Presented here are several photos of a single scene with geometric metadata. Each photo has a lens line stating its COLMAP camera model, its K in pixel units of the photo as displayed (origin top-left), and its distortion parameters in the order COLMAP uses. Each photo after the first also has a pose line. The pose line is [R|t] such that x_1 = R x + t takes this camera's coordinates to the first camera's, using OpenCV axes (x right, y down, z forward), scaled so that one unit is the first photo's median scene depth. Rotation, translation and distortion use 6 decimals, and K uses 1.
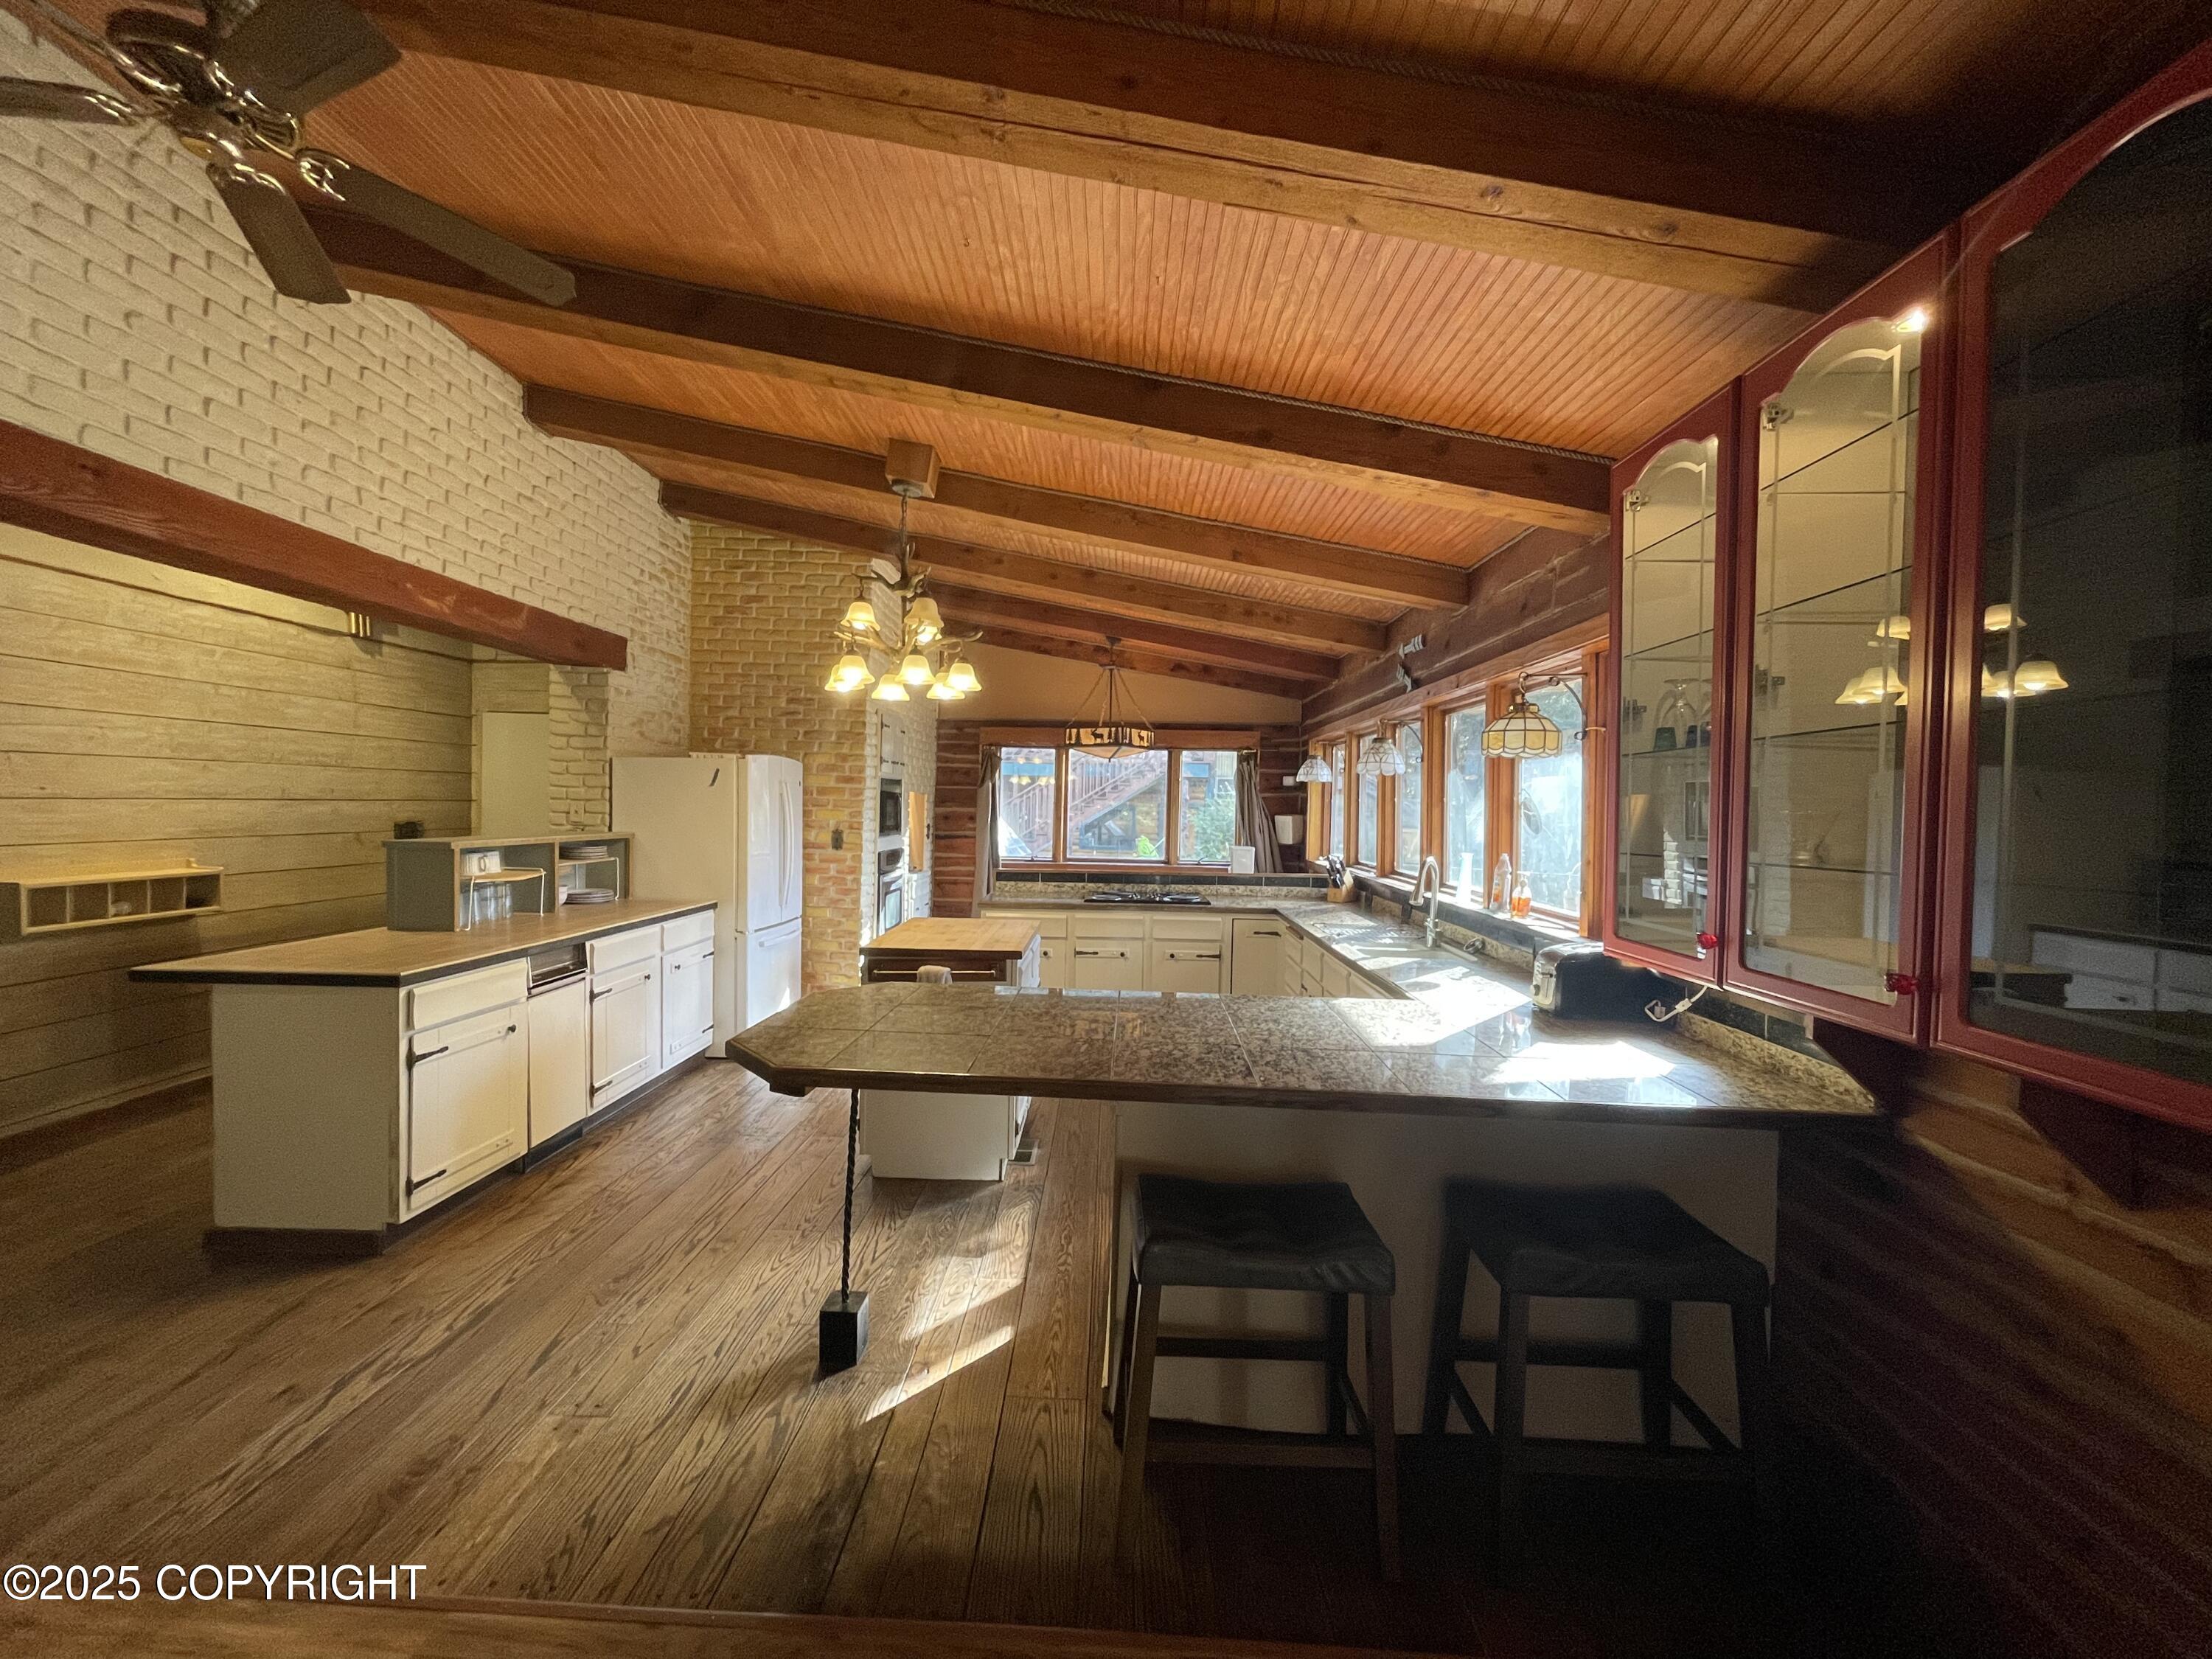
lens RADIAL K [[885.8, 0, 1099.2], [0, 885.8, 832.5], [0, 0, 1]] dist [-0.002289, -0.000779]
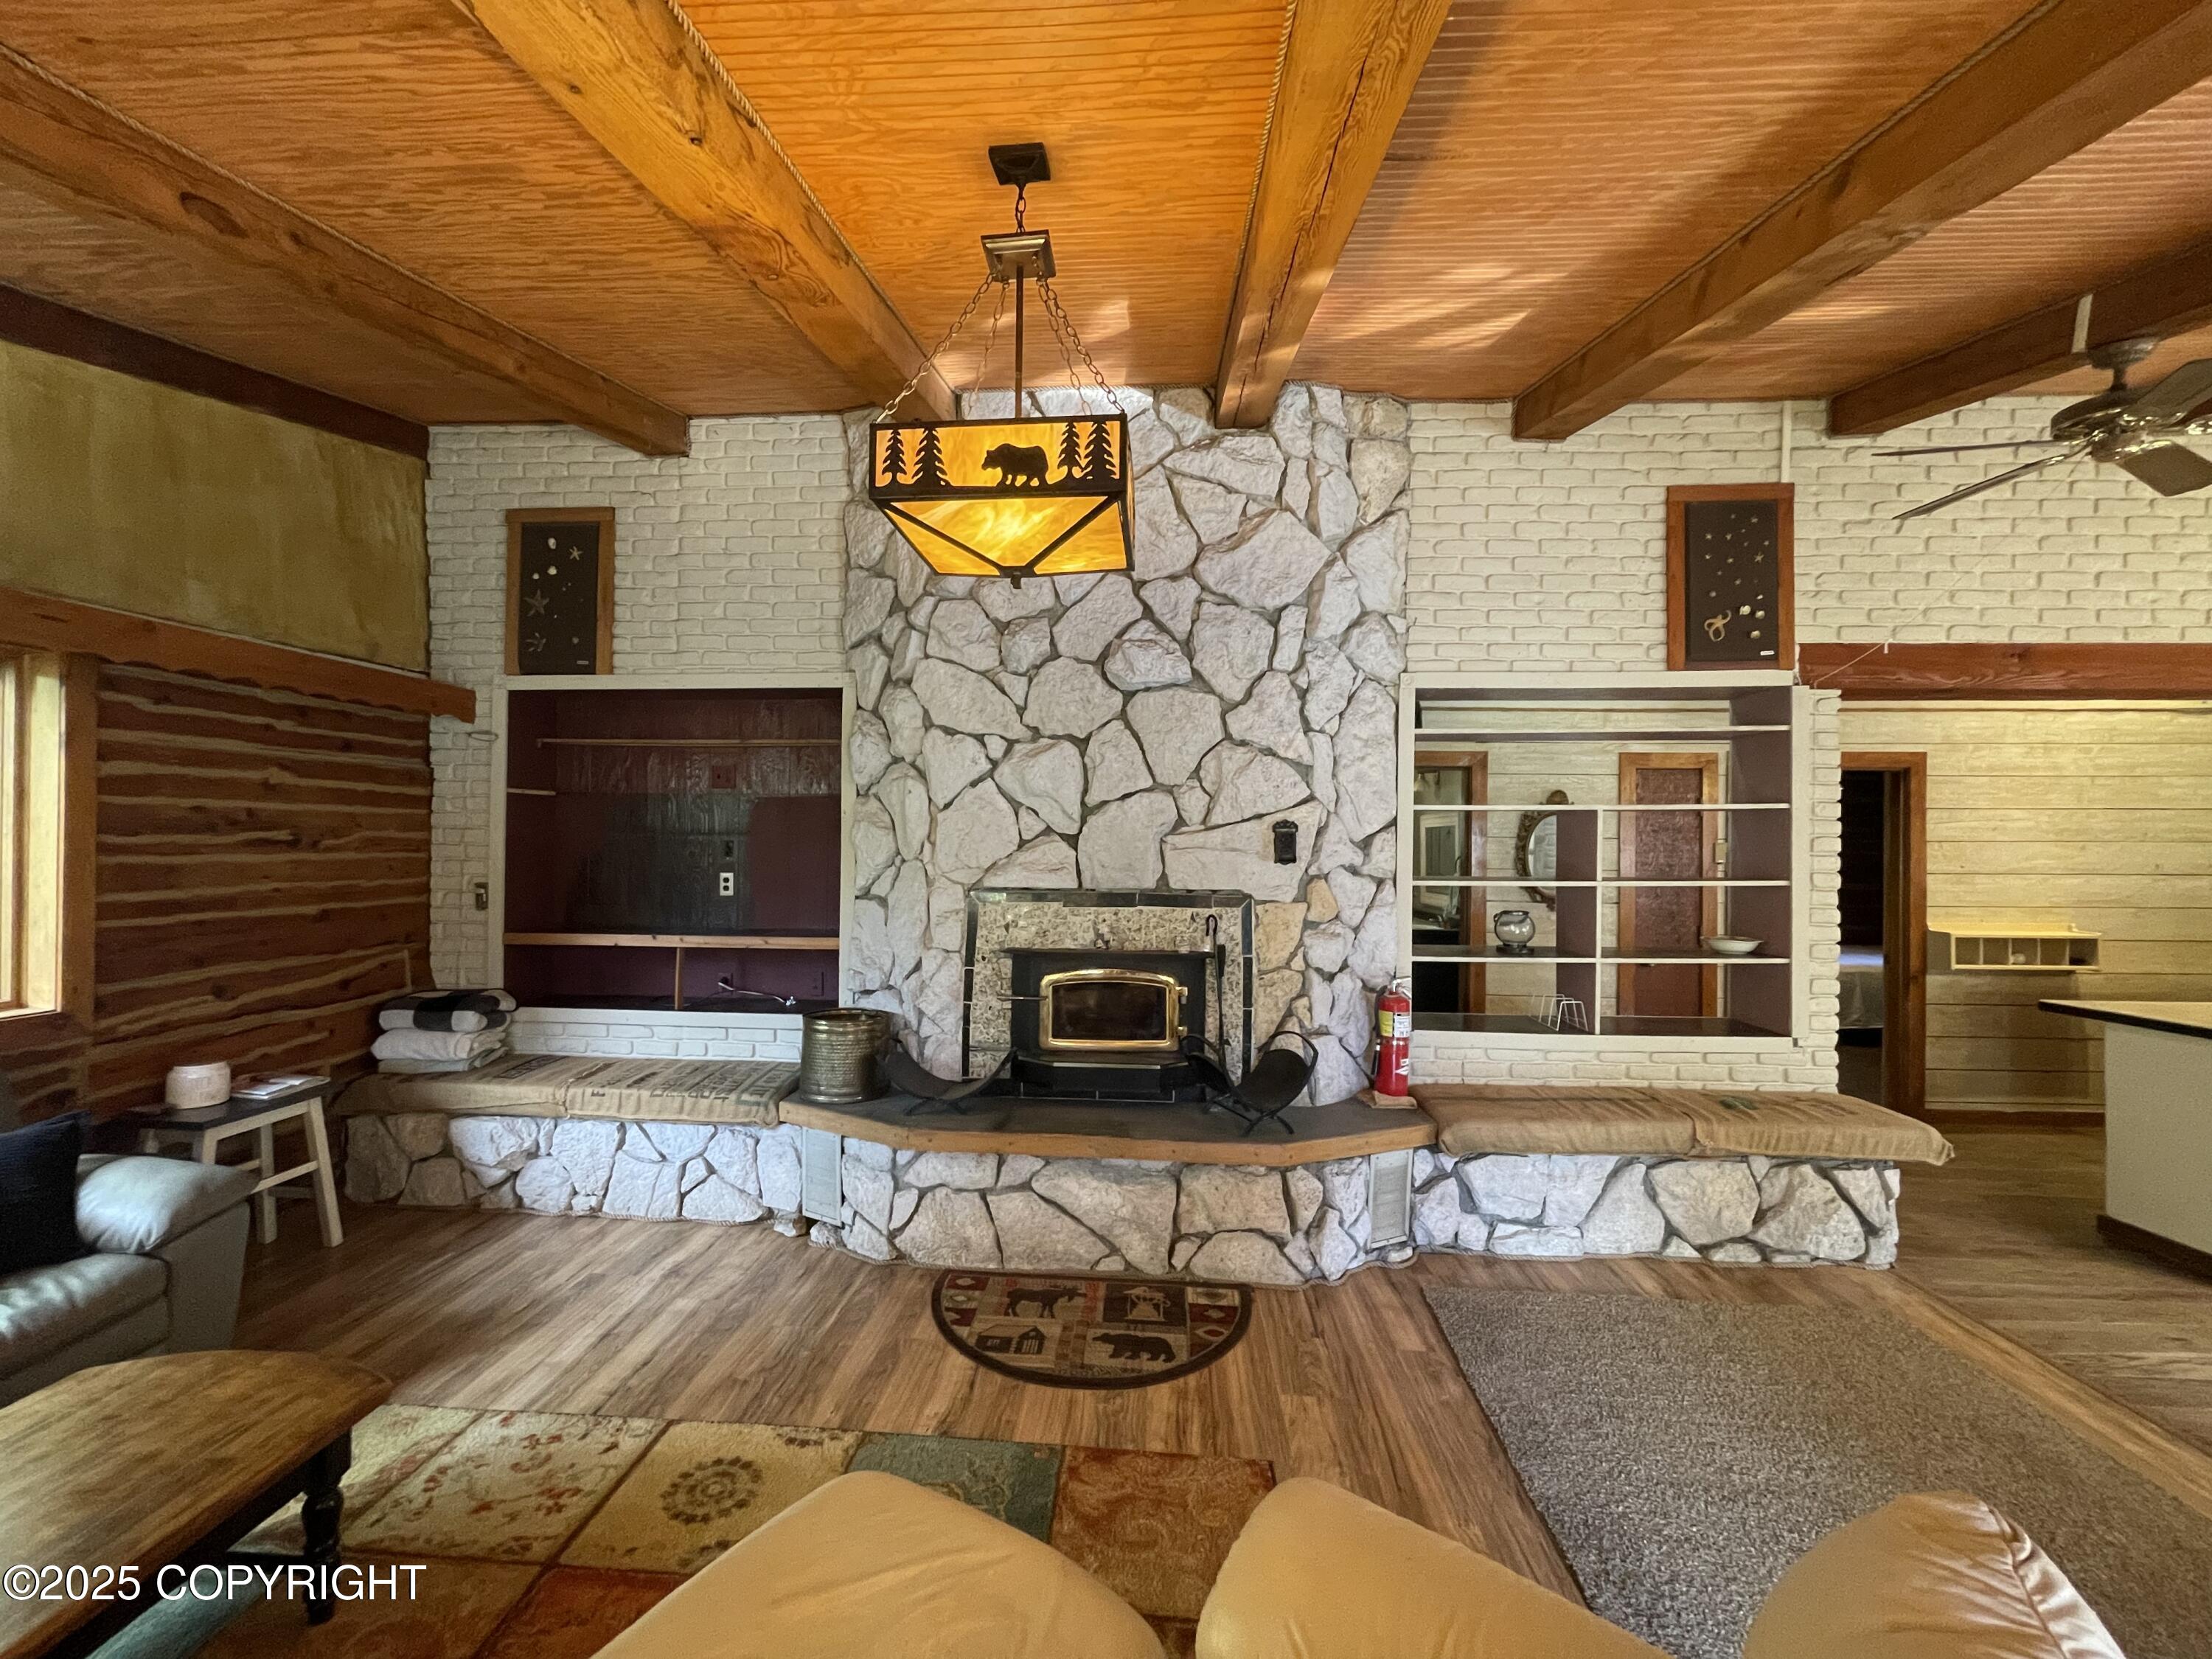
lens RADIAL K [[885.8, 0, 1099.2], [0, 885.8, 832.5], [0, 0, 1]] dist [-0.002289, -0.000779]
pose [[-0.039441, -0.038205, -0.998491, 0.255631], [-0.037898, 0.998607, -0.036712, -0.000749], [0.998503, 0.036393, -0.040834, -0.310744]]
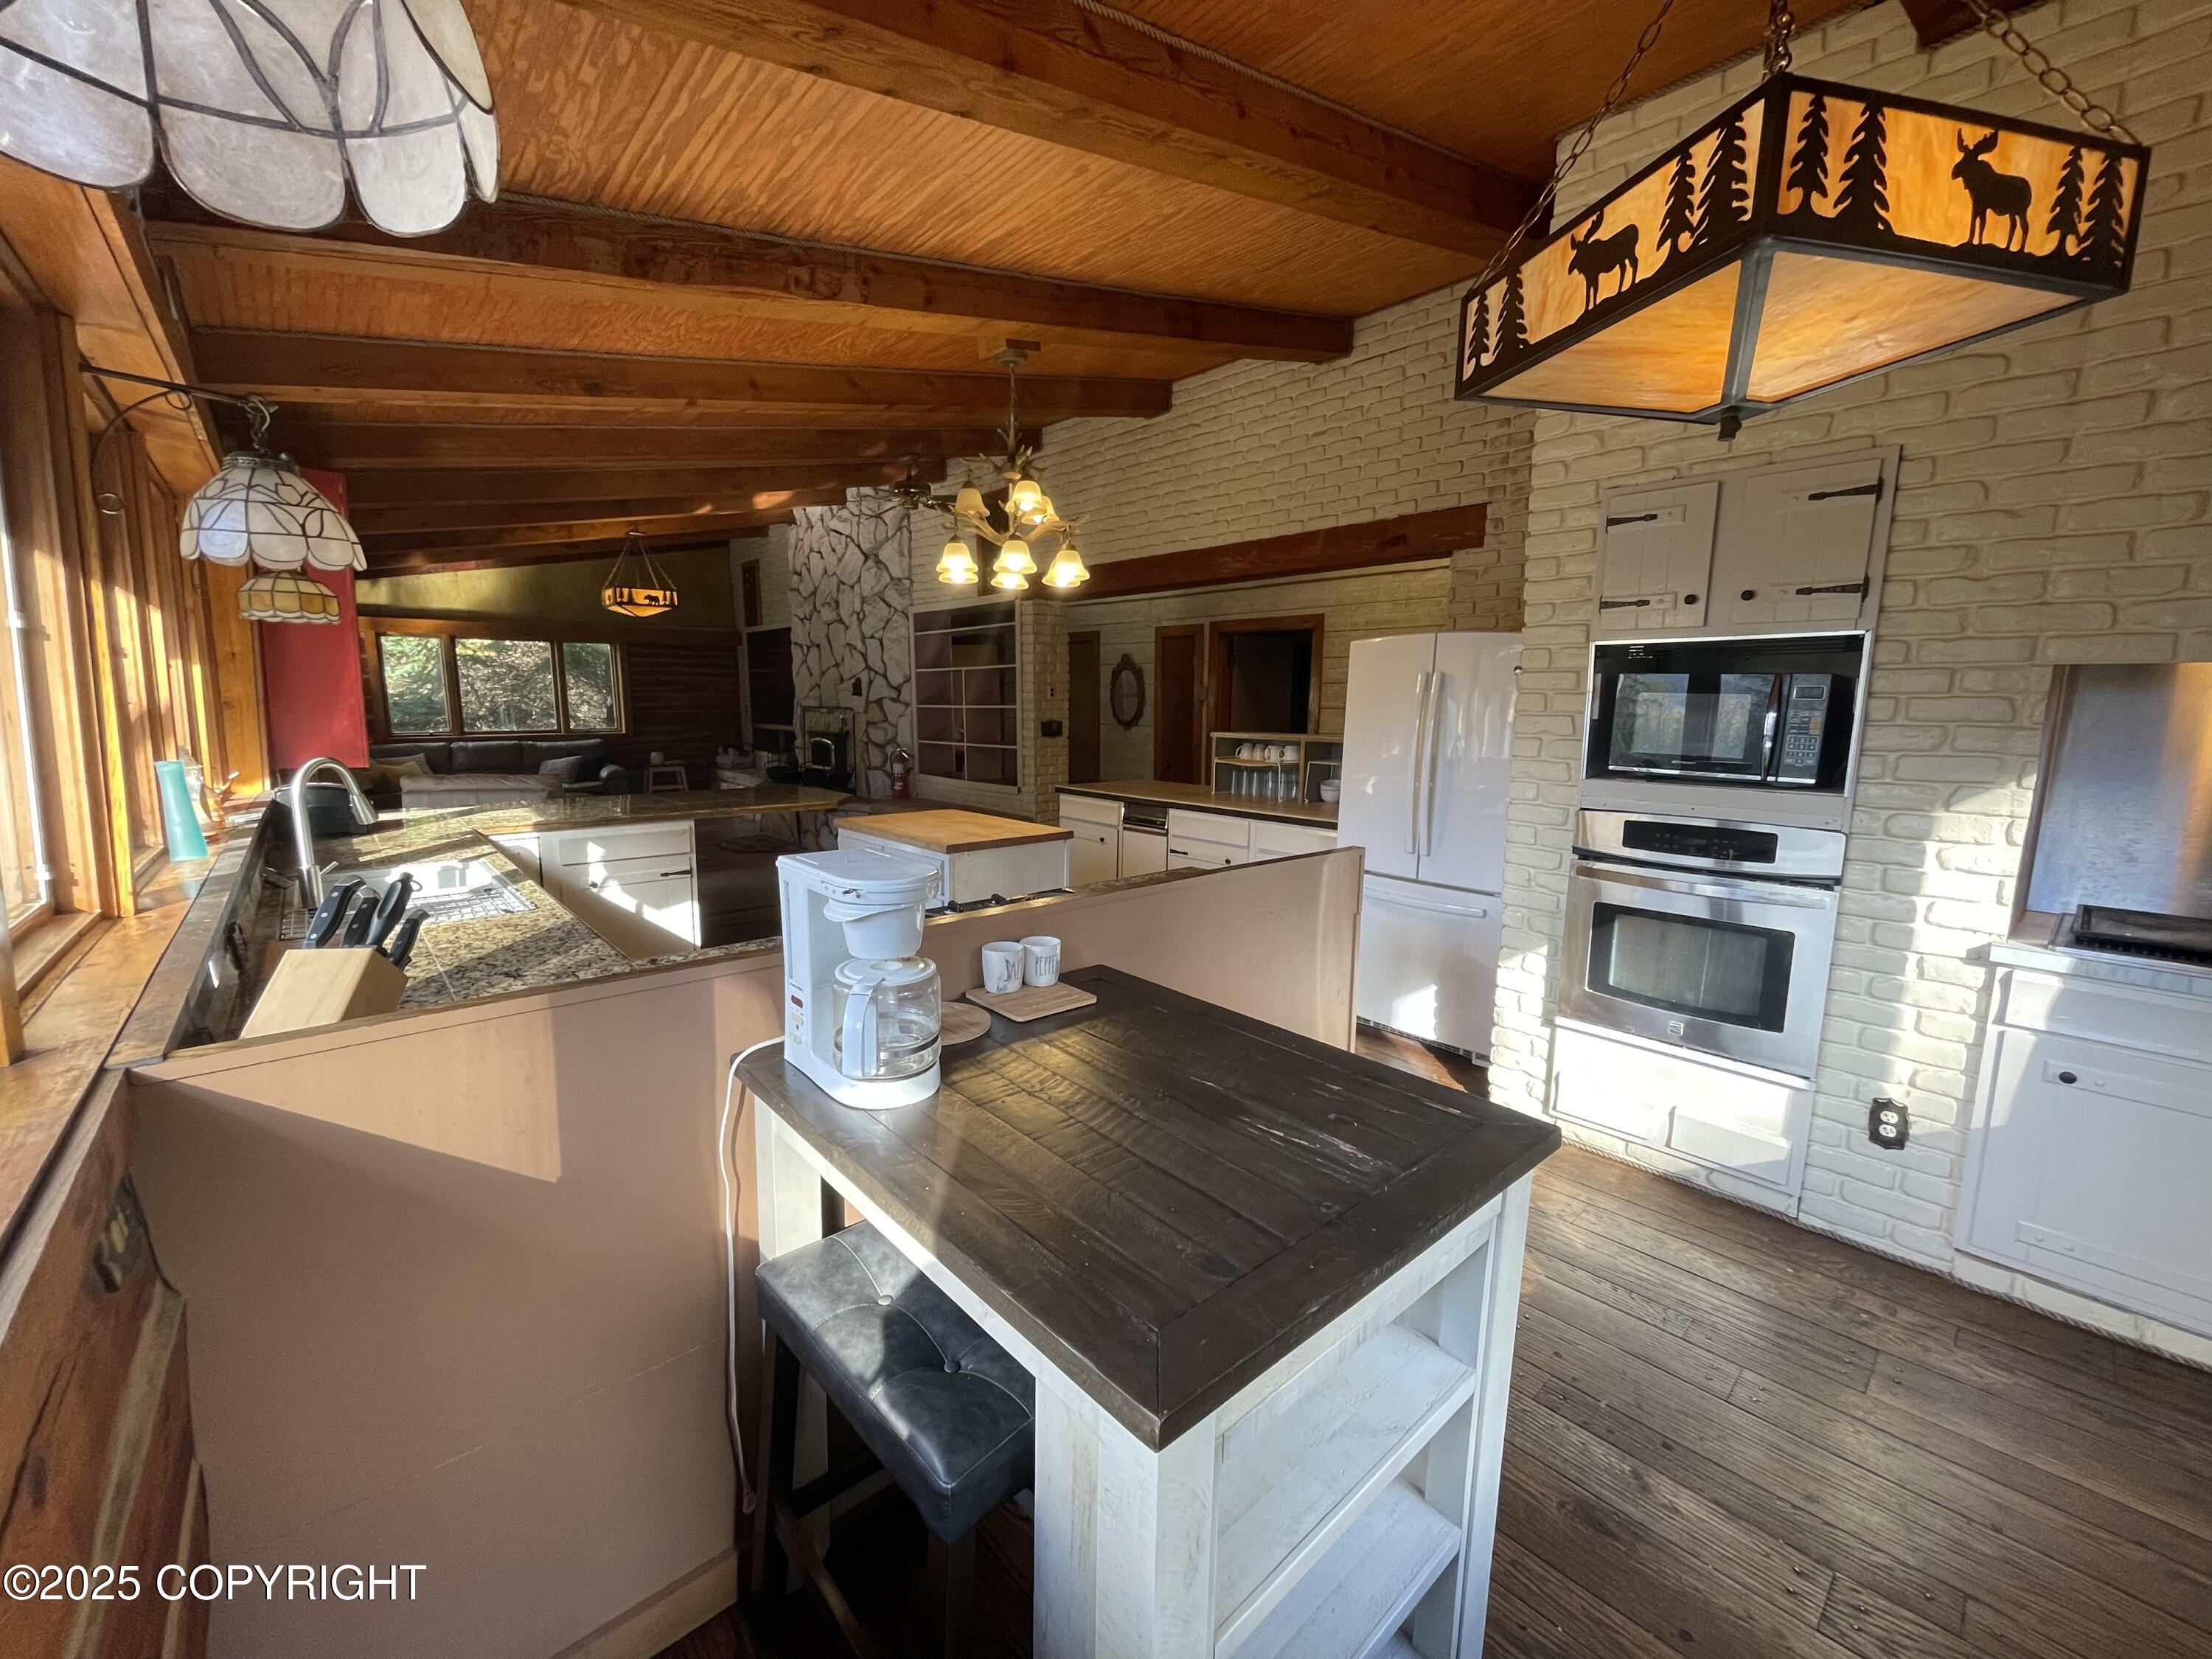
lens RADIAL K [[885.8, 0, 1099.2], [0, 885.8, 832.5], [0, 0, 1]] dist [-0.002289, -0.000779]
pose [[-0.727524, 0.077360, -0.681707, 0.433795], [-0.042174, 0.986701, 0.156979, -0.049125], [0.684785, 0.142956, -0.714586, 1.957981]]
